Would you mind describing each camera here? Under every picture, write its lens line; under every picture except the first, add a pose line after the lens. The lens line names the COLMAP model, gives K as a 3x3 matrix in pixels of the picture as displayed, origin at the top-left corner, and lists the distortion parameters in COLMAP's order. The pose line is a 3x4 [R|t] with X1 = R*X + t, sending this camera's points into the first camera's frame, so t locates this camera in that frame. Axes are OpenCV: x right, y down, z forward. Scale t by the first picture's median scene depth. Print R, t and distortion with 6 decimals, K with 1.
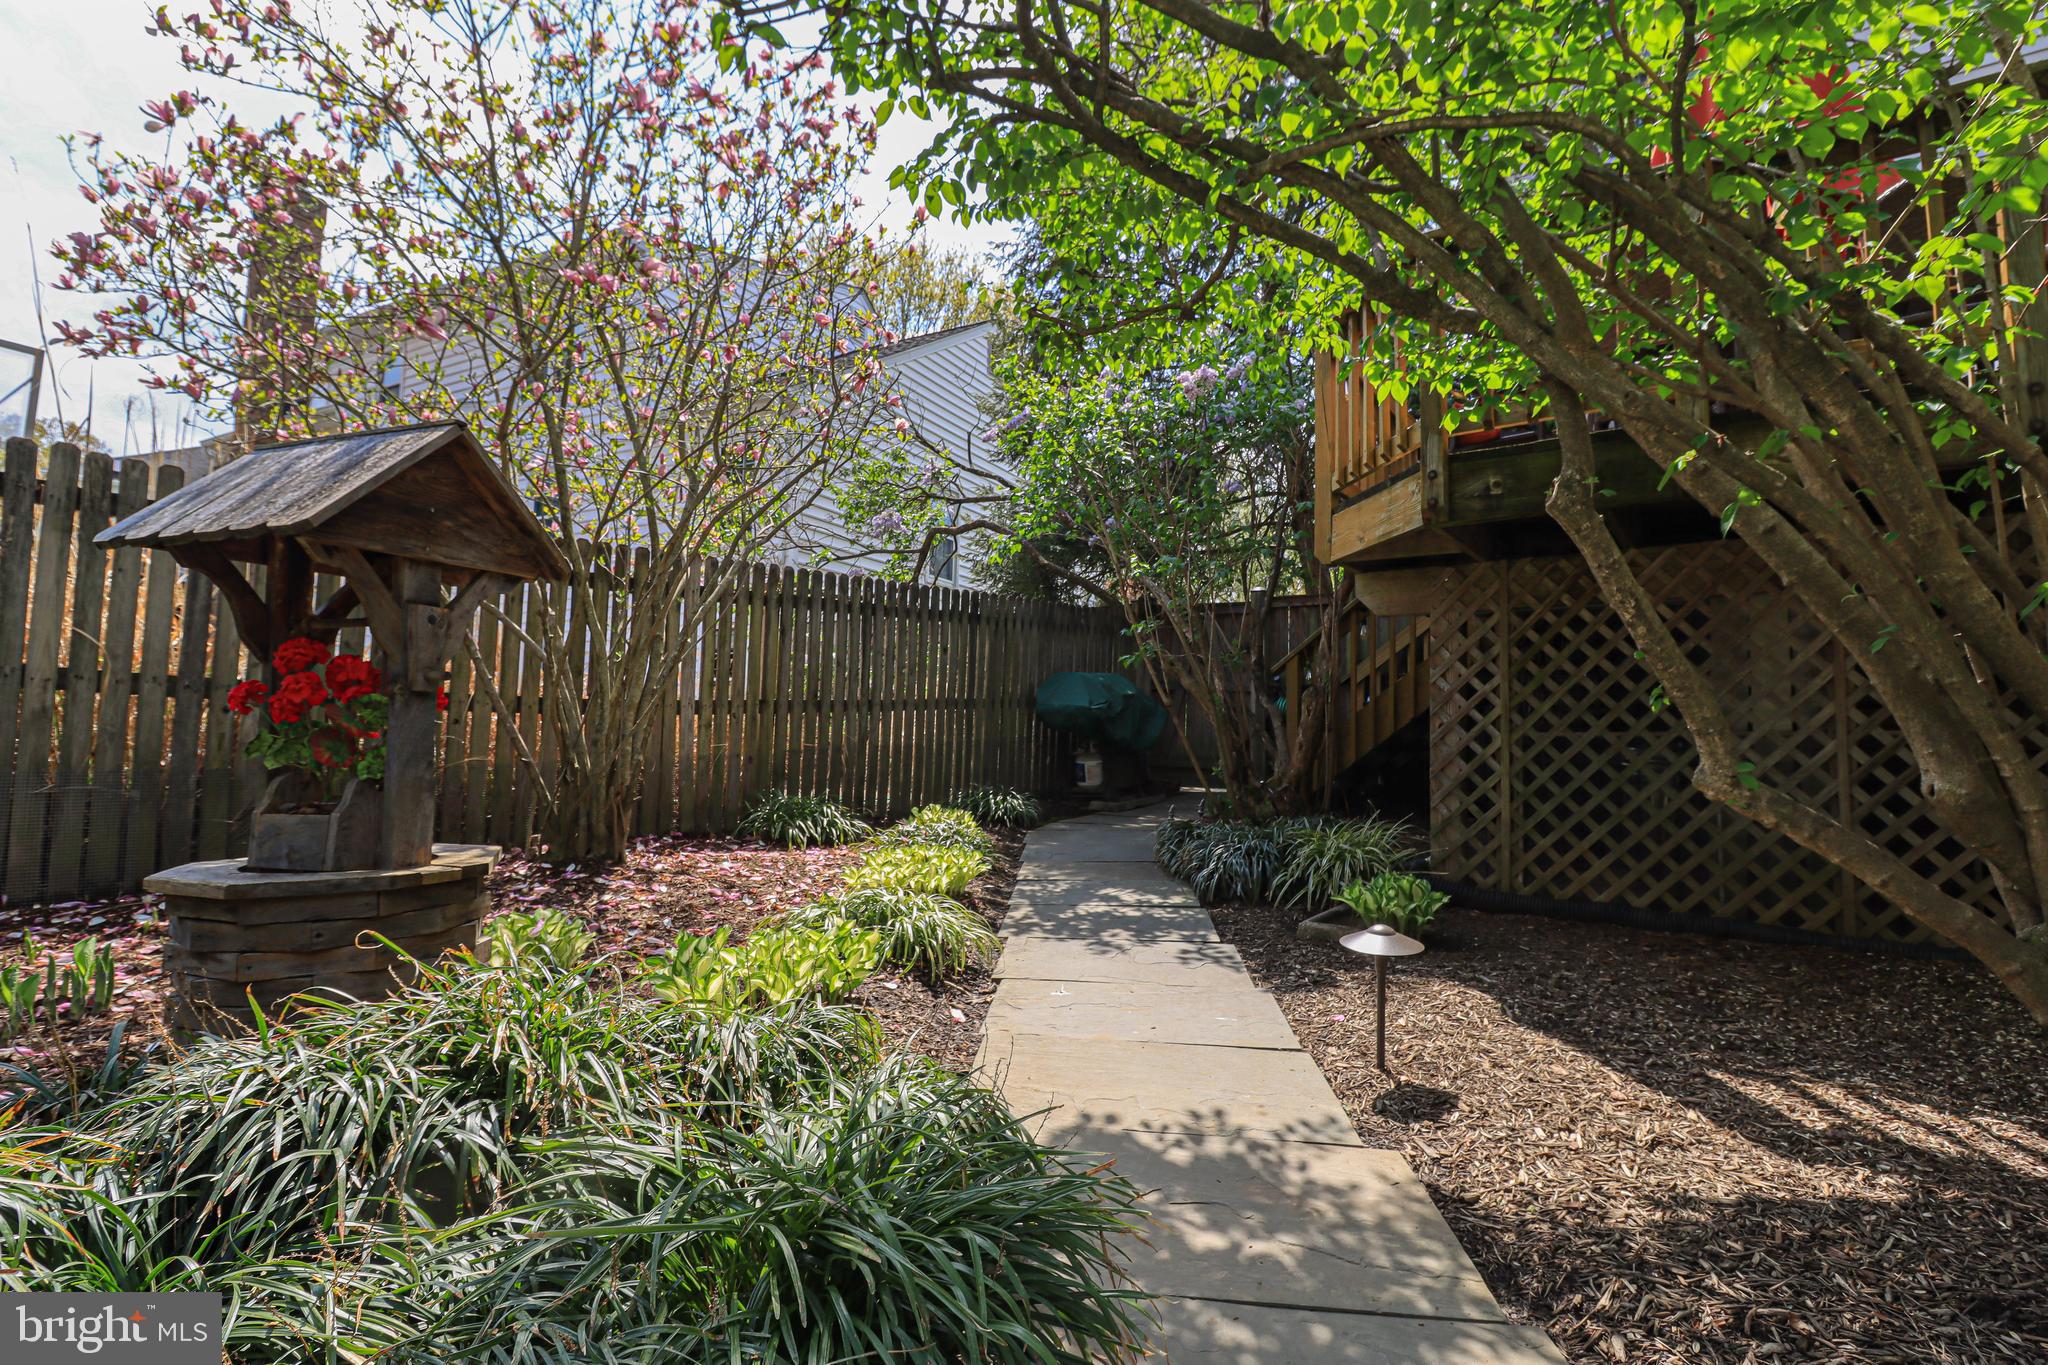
lens RADIAL K [[951.2, 0, 1027.2], [0, 951.2, 687.9], [0, 0, 1]] dist [0.001279, -0.013454]
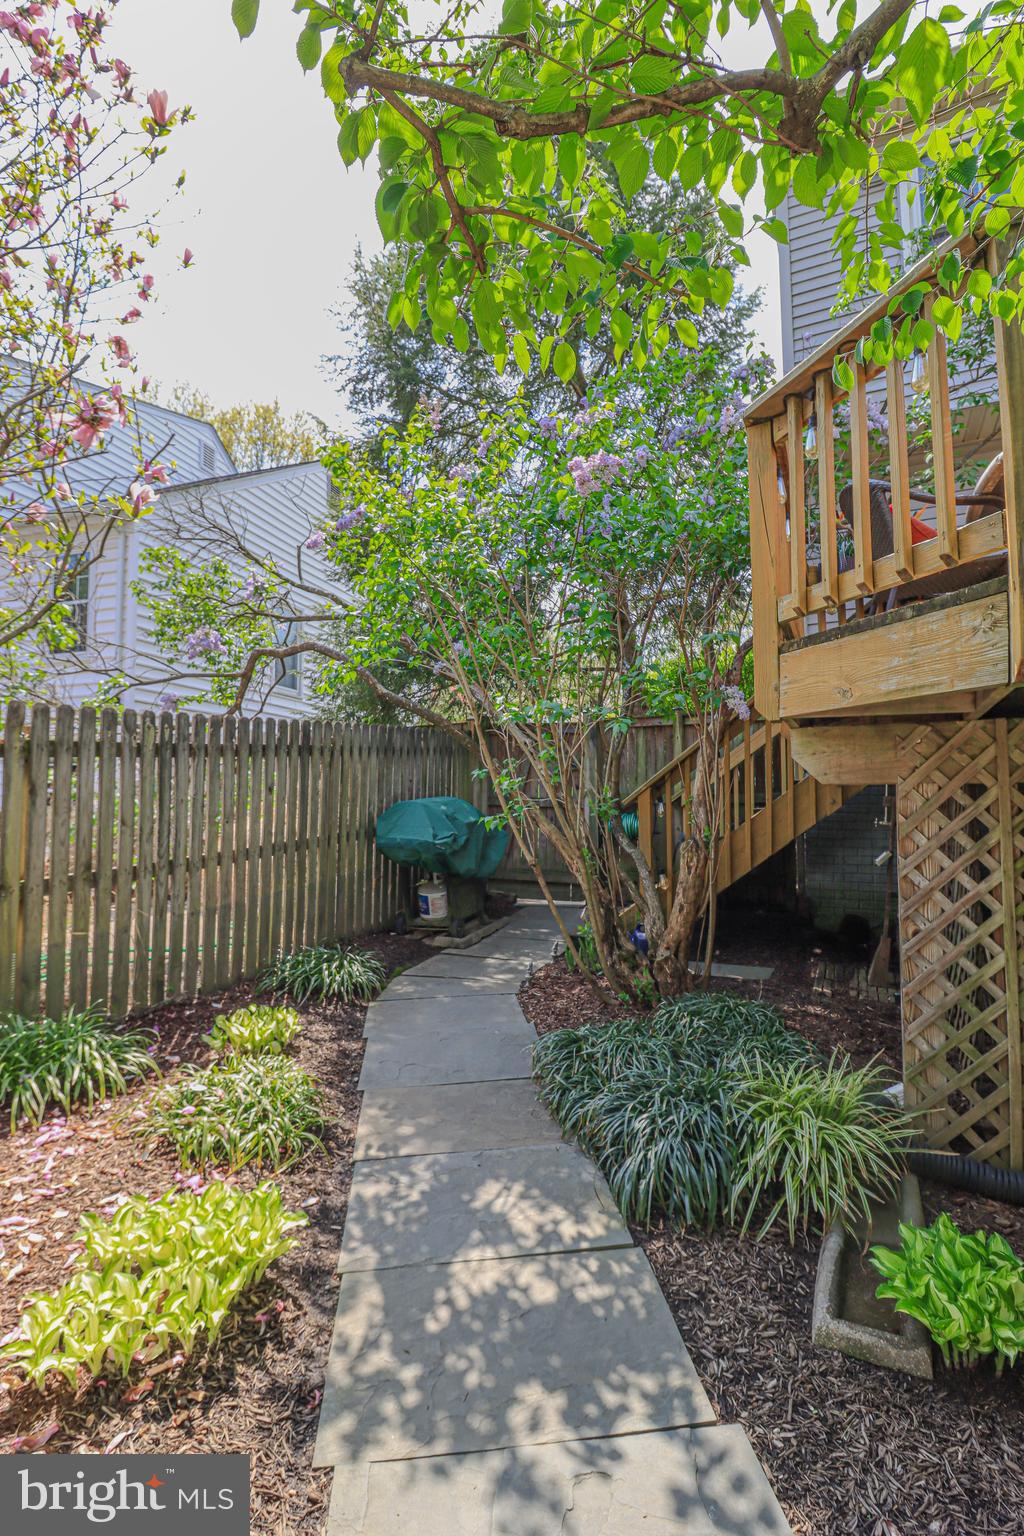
lens RADIAL K [[713.4, 0, 506.2], [0, 713.4, 772.3], [0, 0, 1]] dist [0.001279, -0.013454]
pose [[0.981546, -0.013322, 0.190761, 0.001731], [0.010663, 0.999831, 0.014958, -0.060908], [-0.190928, -0.012648, 0.981523, 0.299038]]
